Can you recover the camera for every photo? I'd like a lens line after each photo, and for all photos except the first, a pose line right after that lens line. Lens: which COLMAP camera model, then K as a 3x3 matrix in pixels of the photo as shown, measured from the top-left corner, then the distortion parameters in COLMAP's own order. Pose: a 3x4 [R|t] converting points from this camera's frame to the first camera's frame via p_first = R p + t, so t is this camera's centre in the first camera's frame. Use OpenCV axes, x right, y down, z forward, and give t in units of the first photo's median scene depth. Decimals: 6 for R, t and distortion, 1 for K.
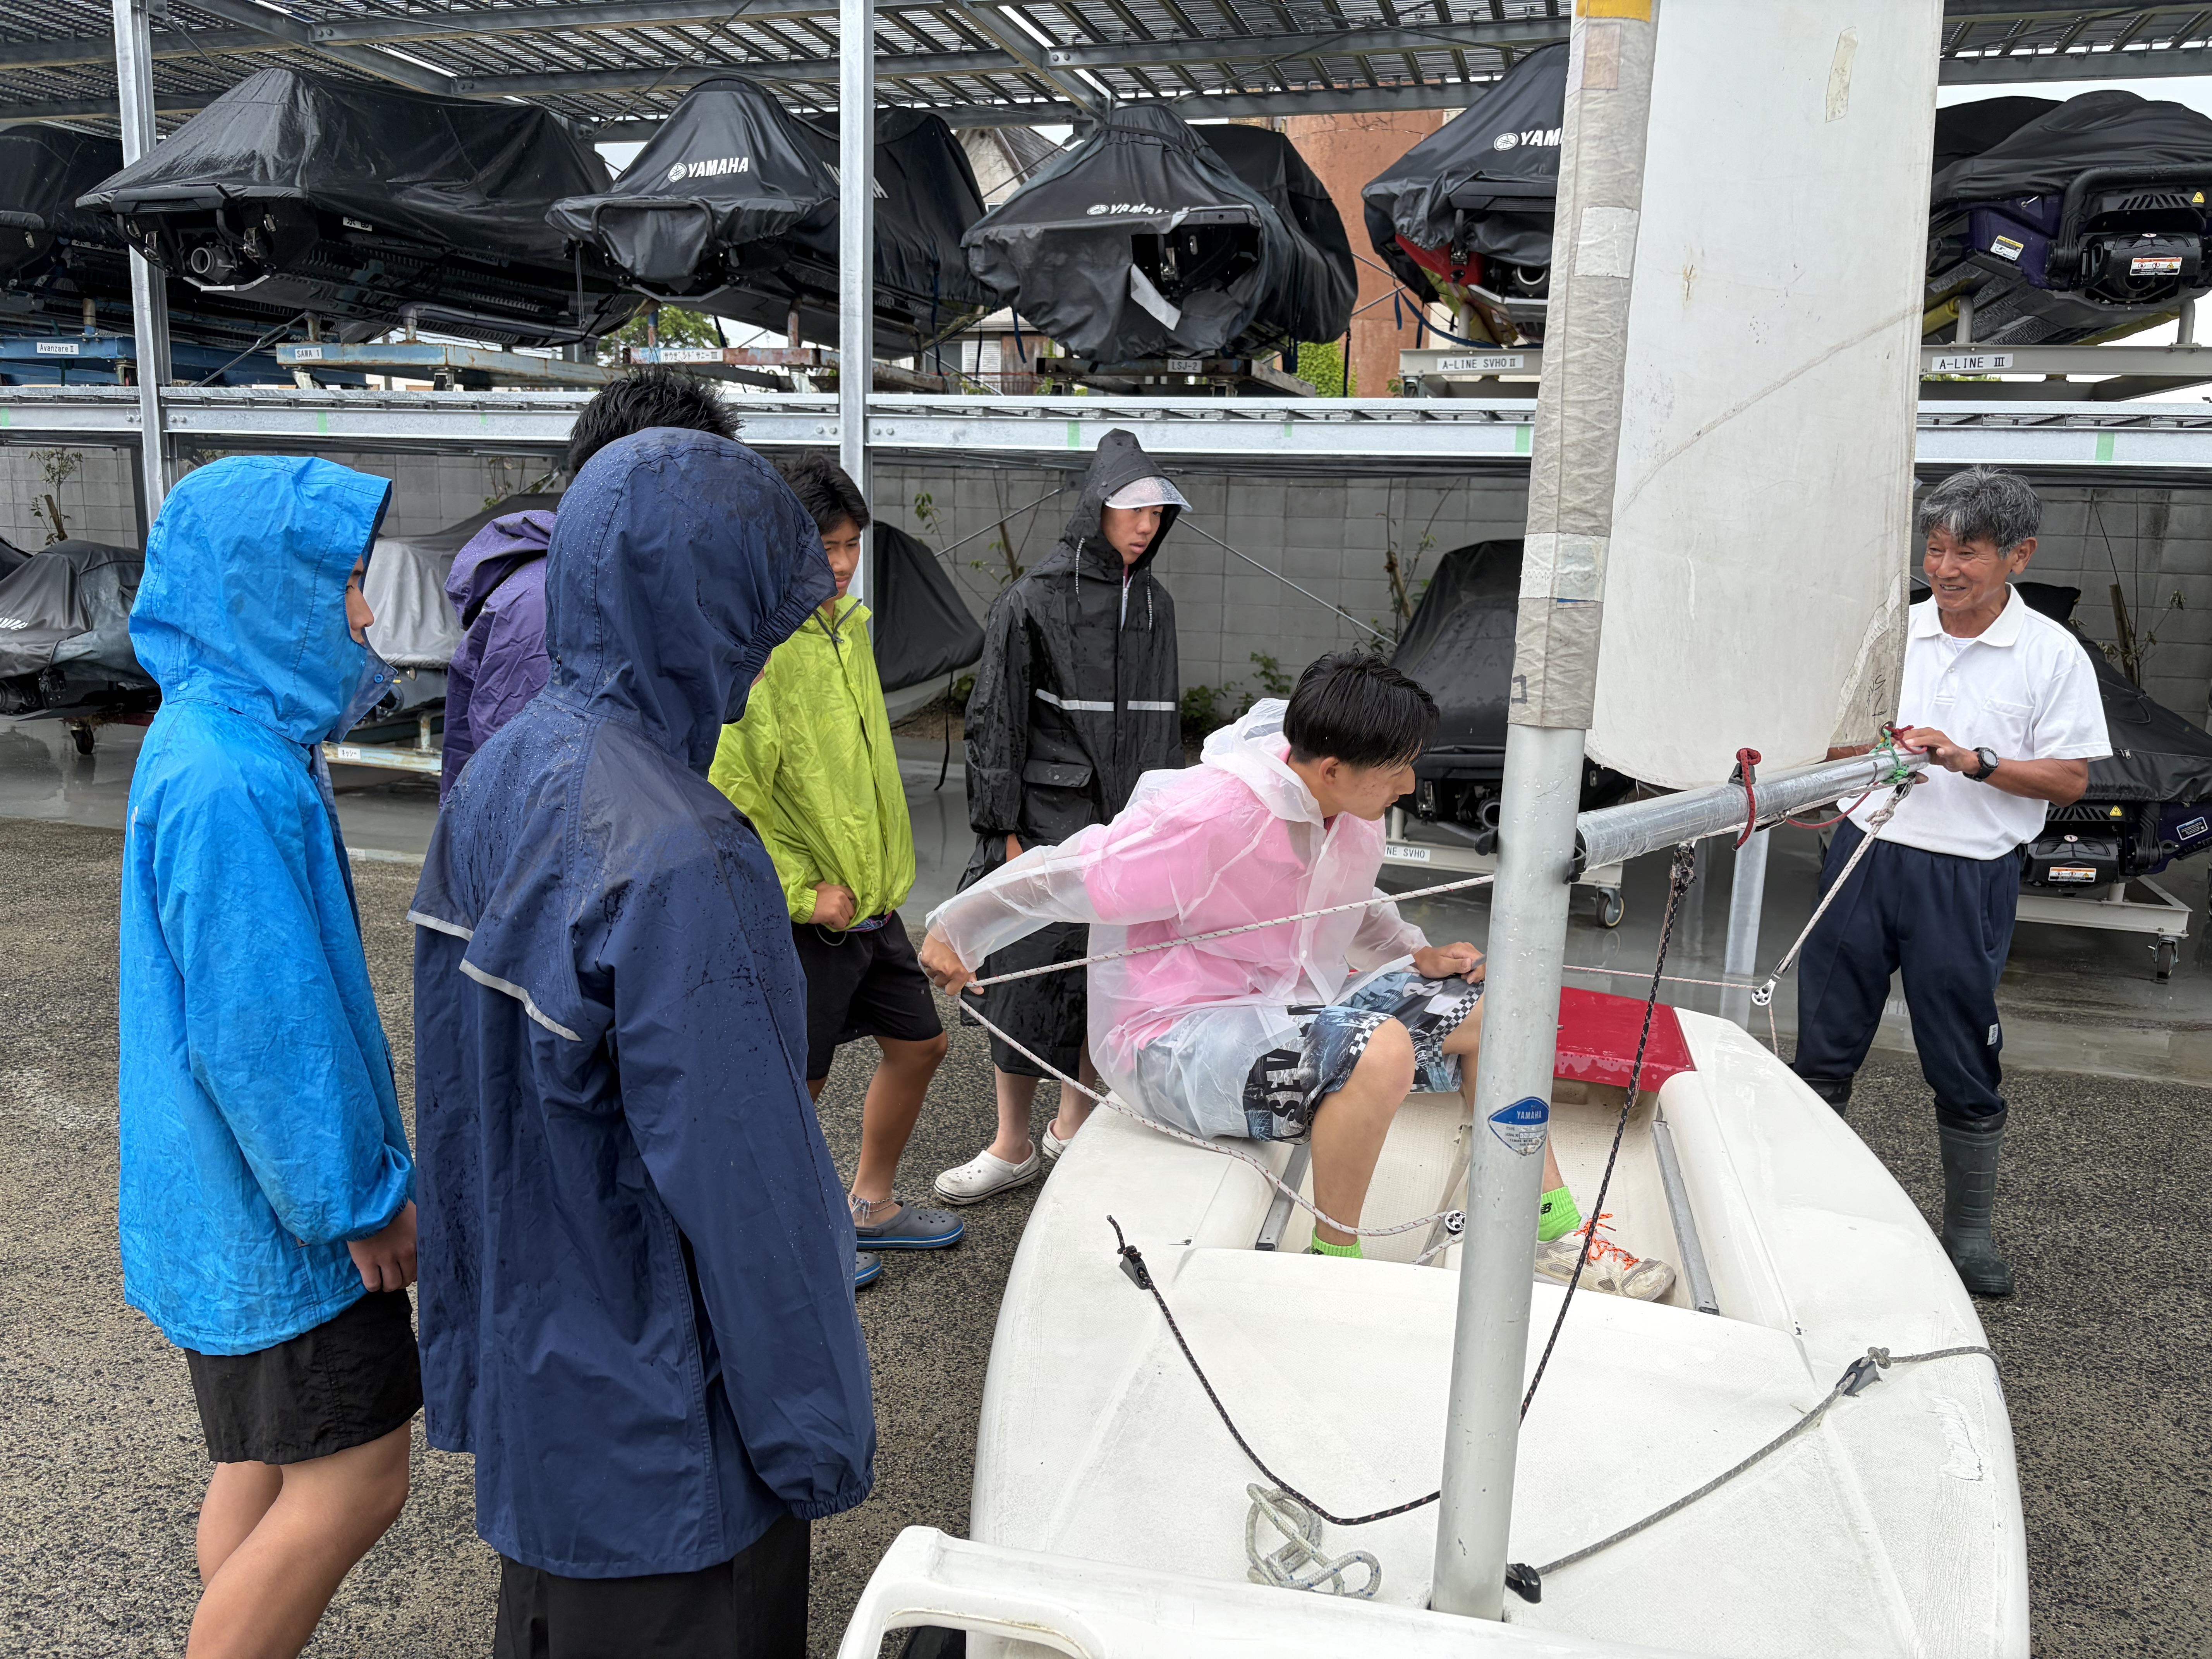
lens RADIAL K [[1697.6, 0, 1089.0], [0, 1697.6, 820.4], [0, 0, 1]] dist [0.048845, -0.053891]
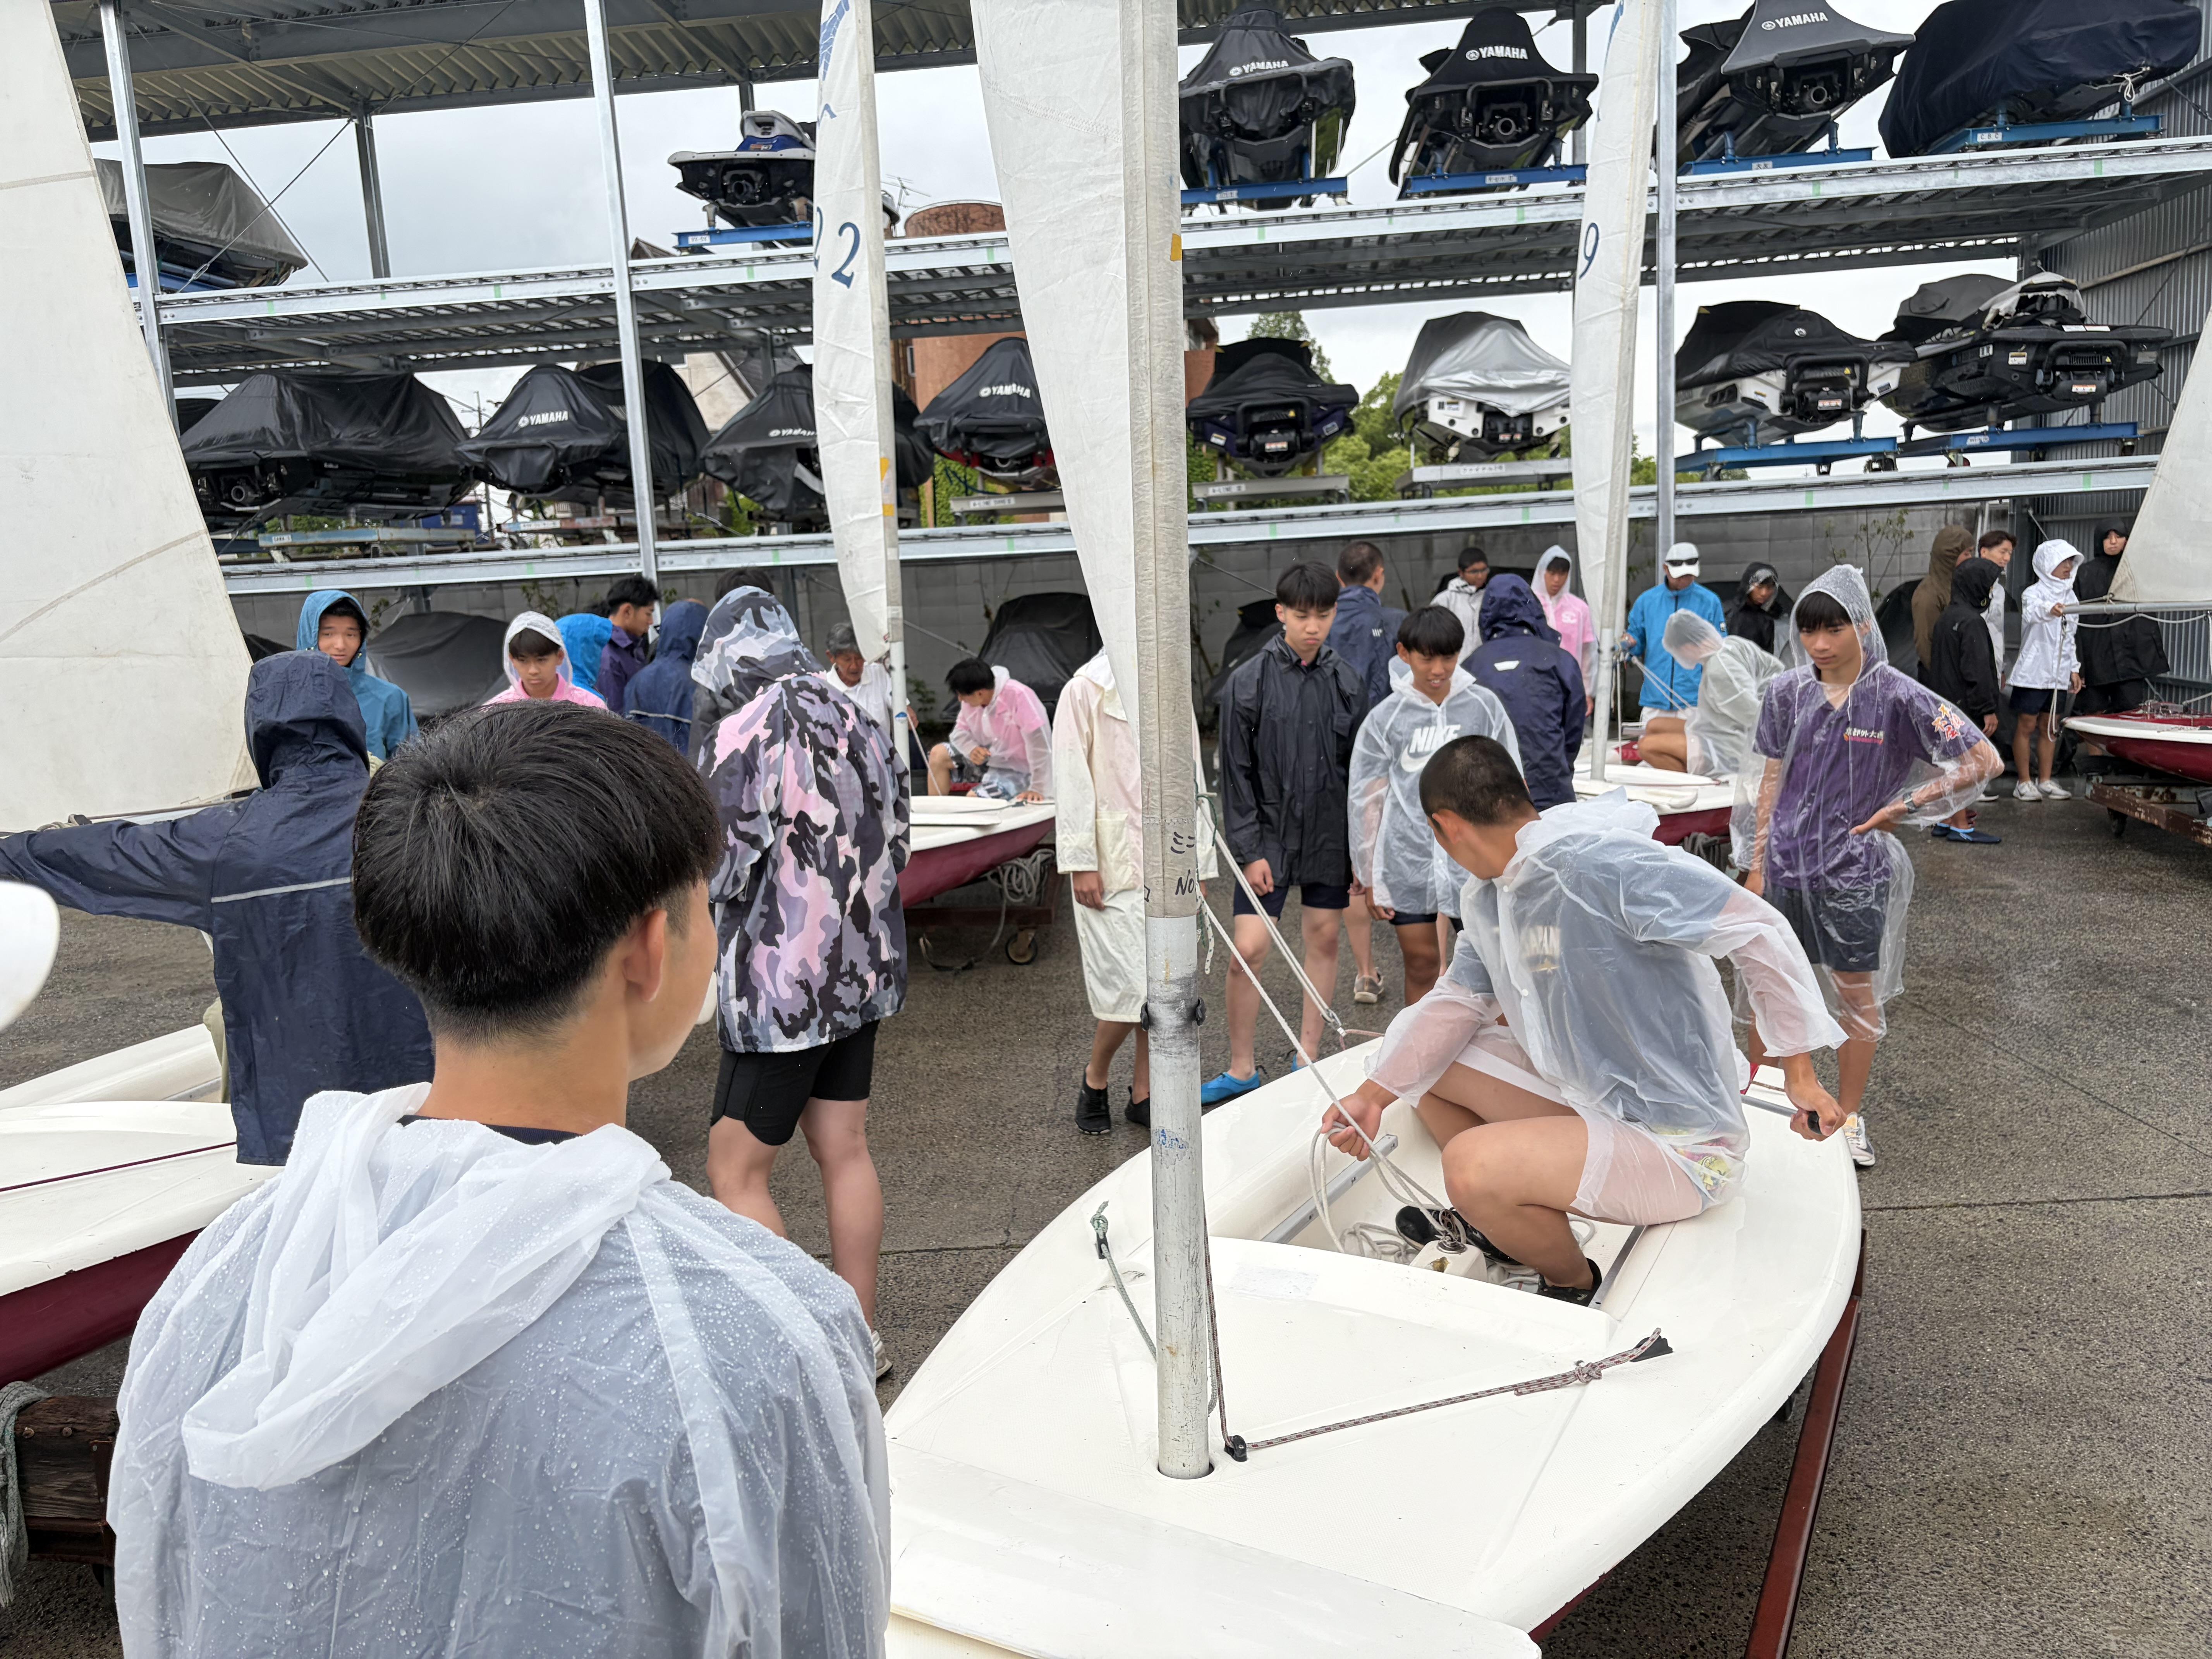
lens RADIAL K [[1697.6, 0, 1089.0], [0, 1697.6, 820.4], [0, 0, 1]] dist [0.048845, -0.053891]
pose [[0.979907, -0.106107, 0.168888, -0.017286], [0.111751, 0.993440, -0.024247, 0.131675], [-0.165207, 0.042633, 0.985337, -0.813756]]
